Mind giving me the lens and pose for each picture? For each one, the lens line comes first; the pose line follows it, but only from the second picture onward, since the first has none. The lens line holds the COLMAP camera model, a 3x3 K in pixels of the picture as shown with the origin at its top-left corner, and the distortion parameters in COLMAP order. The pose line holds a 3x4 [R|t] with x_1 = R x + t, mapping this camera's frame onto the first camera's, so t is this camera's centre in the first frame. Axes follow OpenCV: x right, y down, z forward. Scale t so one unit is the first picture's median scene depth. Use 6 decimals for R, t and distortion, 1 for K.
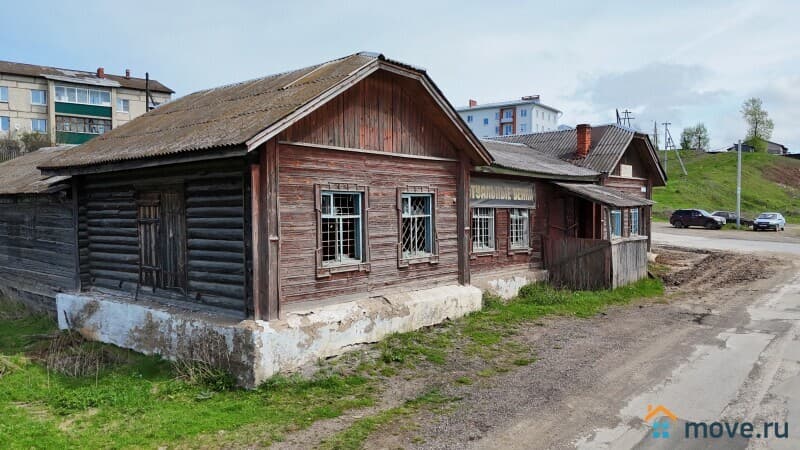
lens RADIAL K [[594.7, 0, 407.1], [0, 594.7, 226.2], [0, 0, 1]] dist [0.084370, -0.085363]
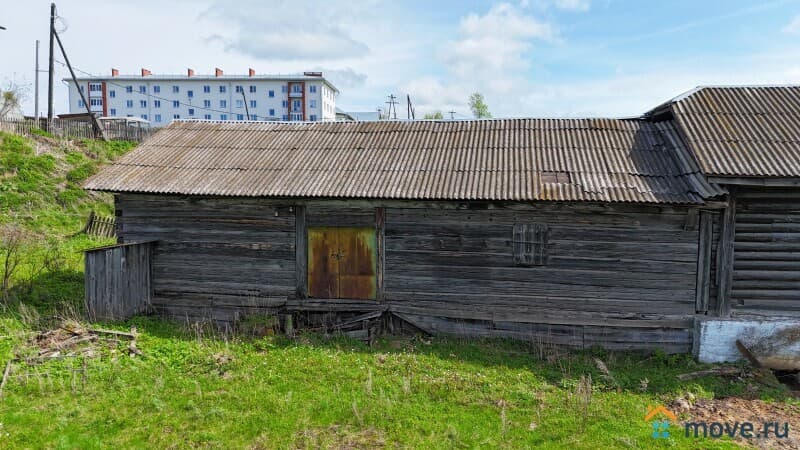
lens RADIAL K [[594.7, 0, 407.1], [0, 594.7, 226.2], [0, 0, 1]] dist [0.084370, -0.085363]
pose [[0.861997, -0.030686, 0.505984, -0.453228], [0.007848, 0.998854, 0.047206, -0.021881], [-0.506853, -0.036721, 0.861250, 0.160057]]
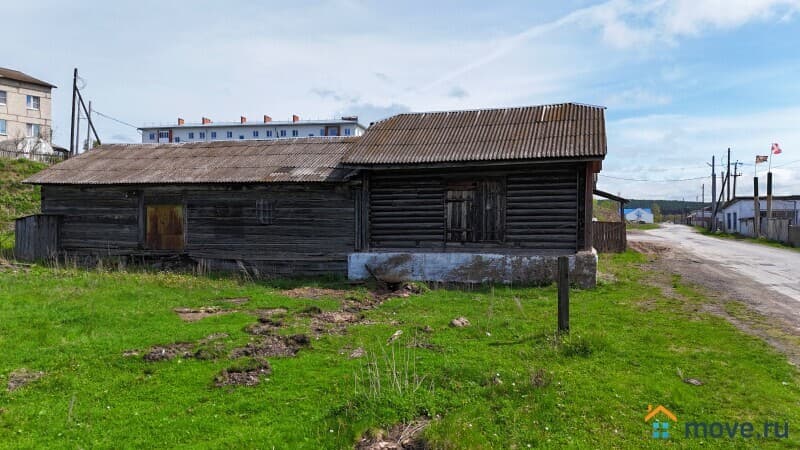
lens RADIAL K [[594.7, 0, 407.1], [0, 594.7, 226.2], [0, 0, 1]] dist [0.084370, -0.085363]
pose [[0.920718, 0.004190, 0.390205, -0.328336], [0.005797, 0.999685, -0.024413, 0.027379], [-0.390185, 0.024740, 0.920404, -0.103847]]
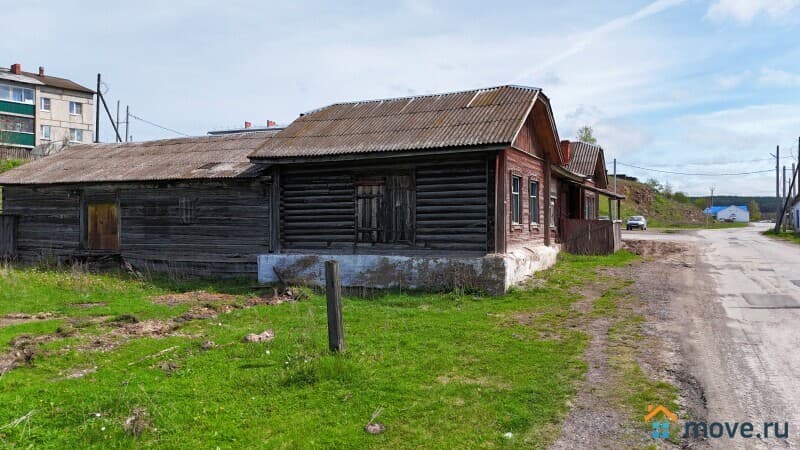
lens RADIAL K [[594.7, 0, 407.1], [0, 594.7, 226.2], [0, 0, 1]] dist [0.084370, -0.085363]
pose [[0.966205, 0.001948, 0.257768, -0.199727], [0.004431, 0.999698, -0.024164, 0.027315], [-0.257737, 0.024490, 0.965905, -0.104690]]
